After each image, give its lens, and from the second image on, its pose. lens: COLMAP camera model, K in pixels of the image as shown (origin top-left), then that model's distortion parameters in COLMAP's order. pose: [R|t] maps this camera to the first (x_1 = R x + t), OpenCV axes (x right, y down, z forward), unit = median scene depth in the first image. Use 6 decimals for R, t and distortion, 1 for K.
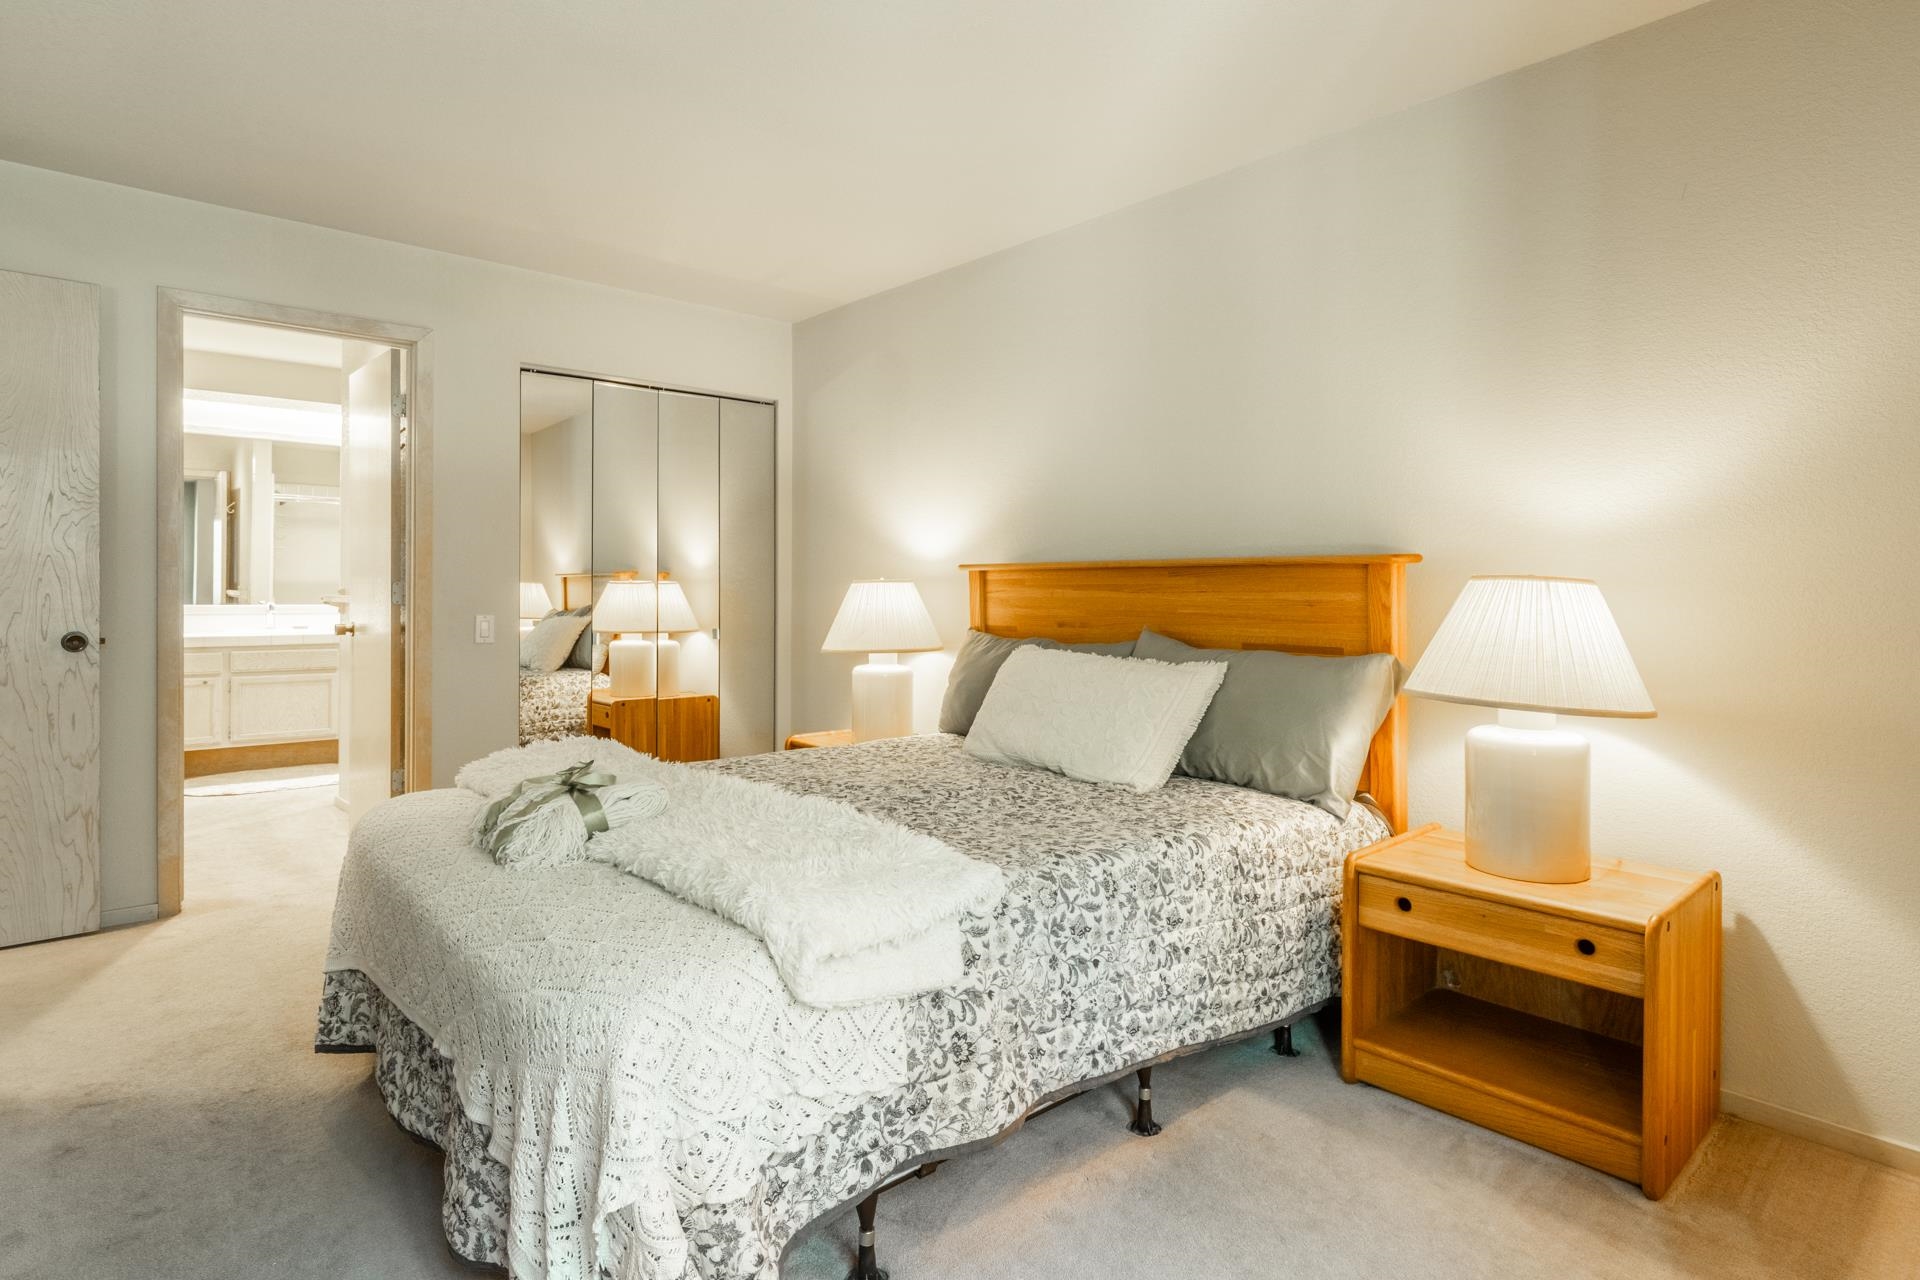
lens RADIAL K [[1017.7, 0, 960.0], [0, 1017.7, 640.0], [0, 0, 1]] dist [-0.002080, -0.000175]
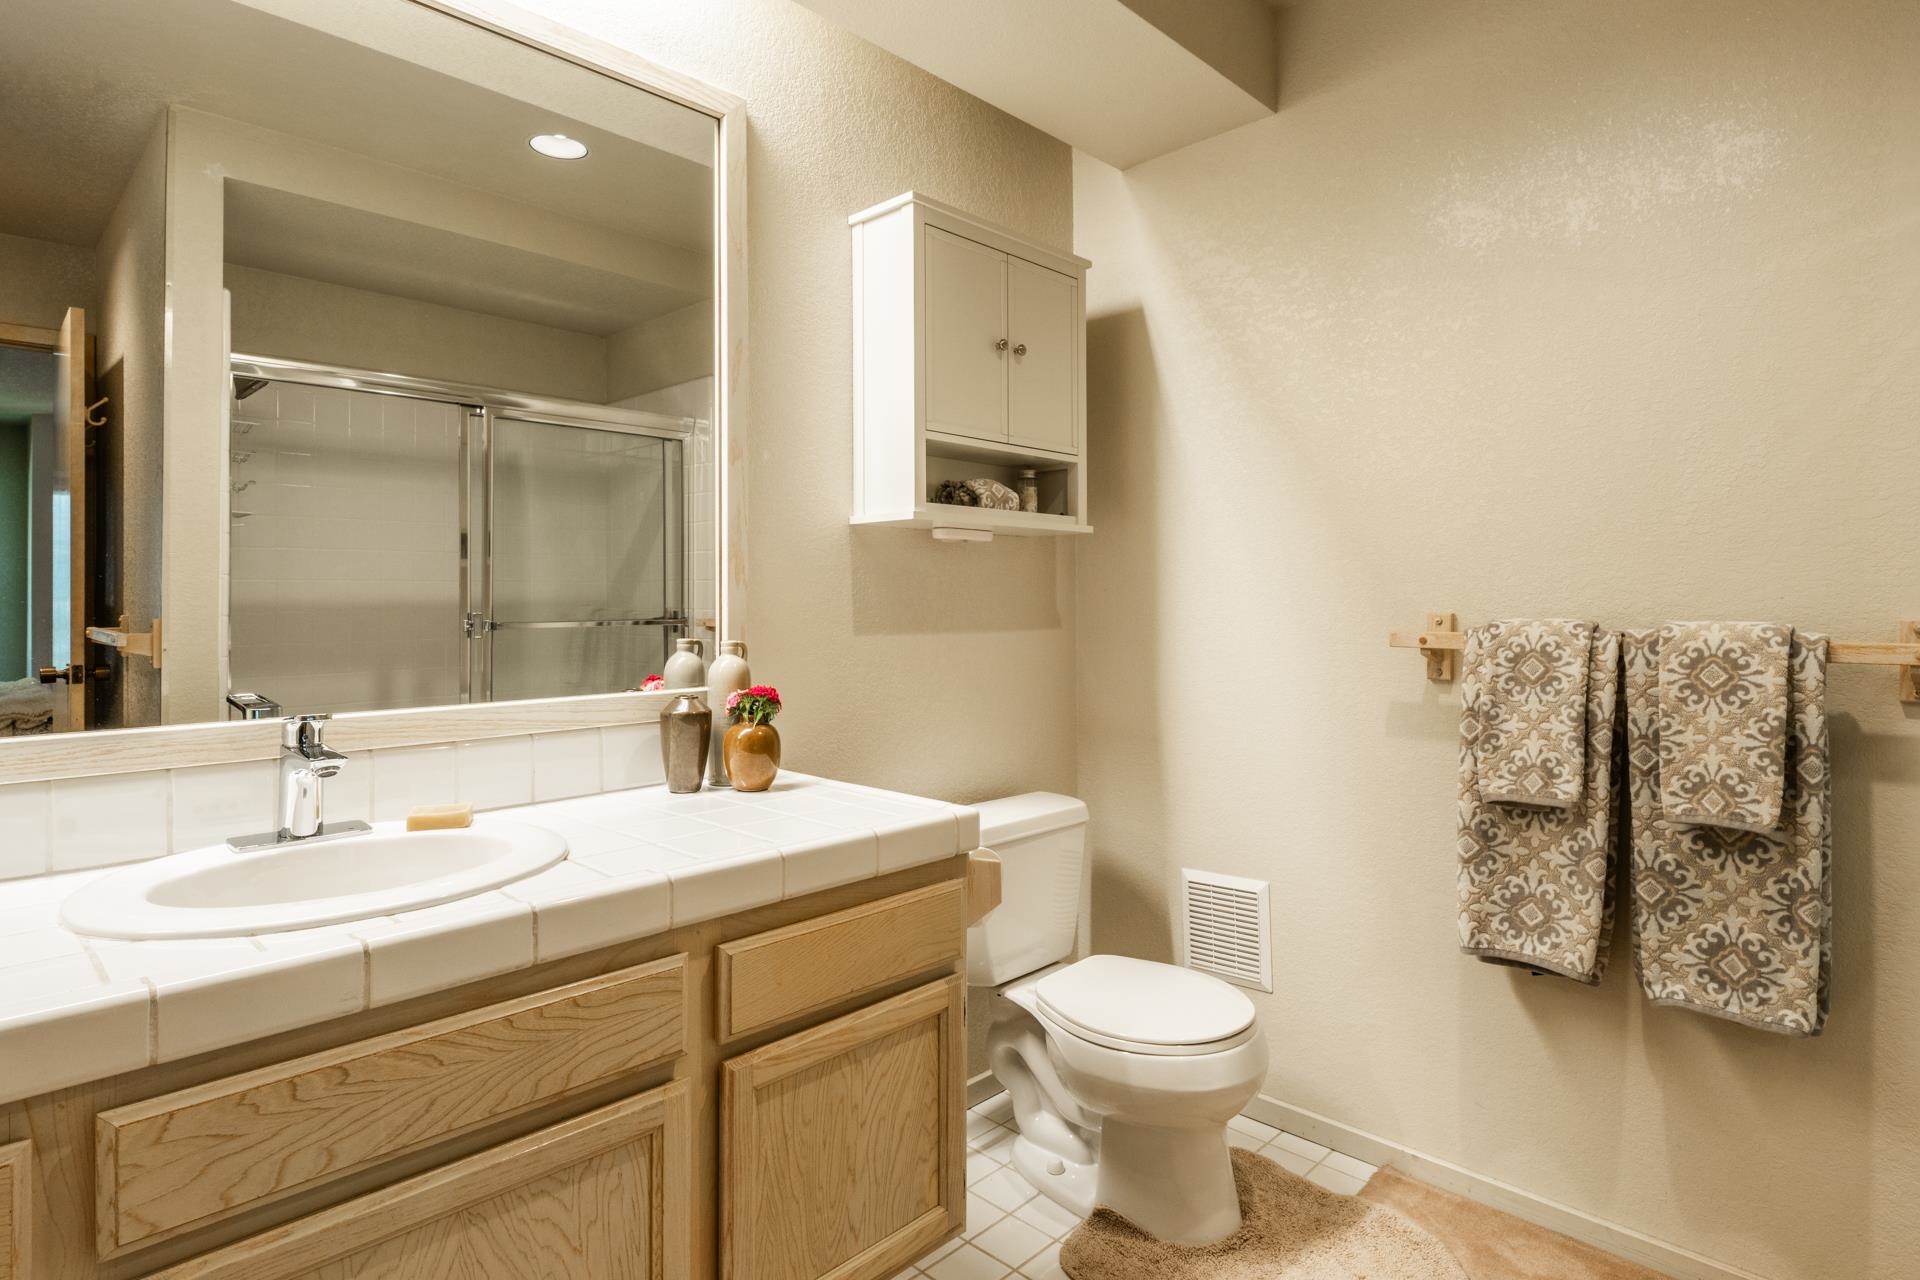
lens RADIAL K [[1017.7, 0, 960.0], [0, 1017.7, 640.0], [0, 0, 1]] dist [-0.002080, -0.000175]
pose [[0.996679, -0.008795, 0.080954, -0.461904], [0.009485, 0.999922, -0.008142, -0.039989], [-0.080876, 0.008882, 0.996685, 0.644226]]
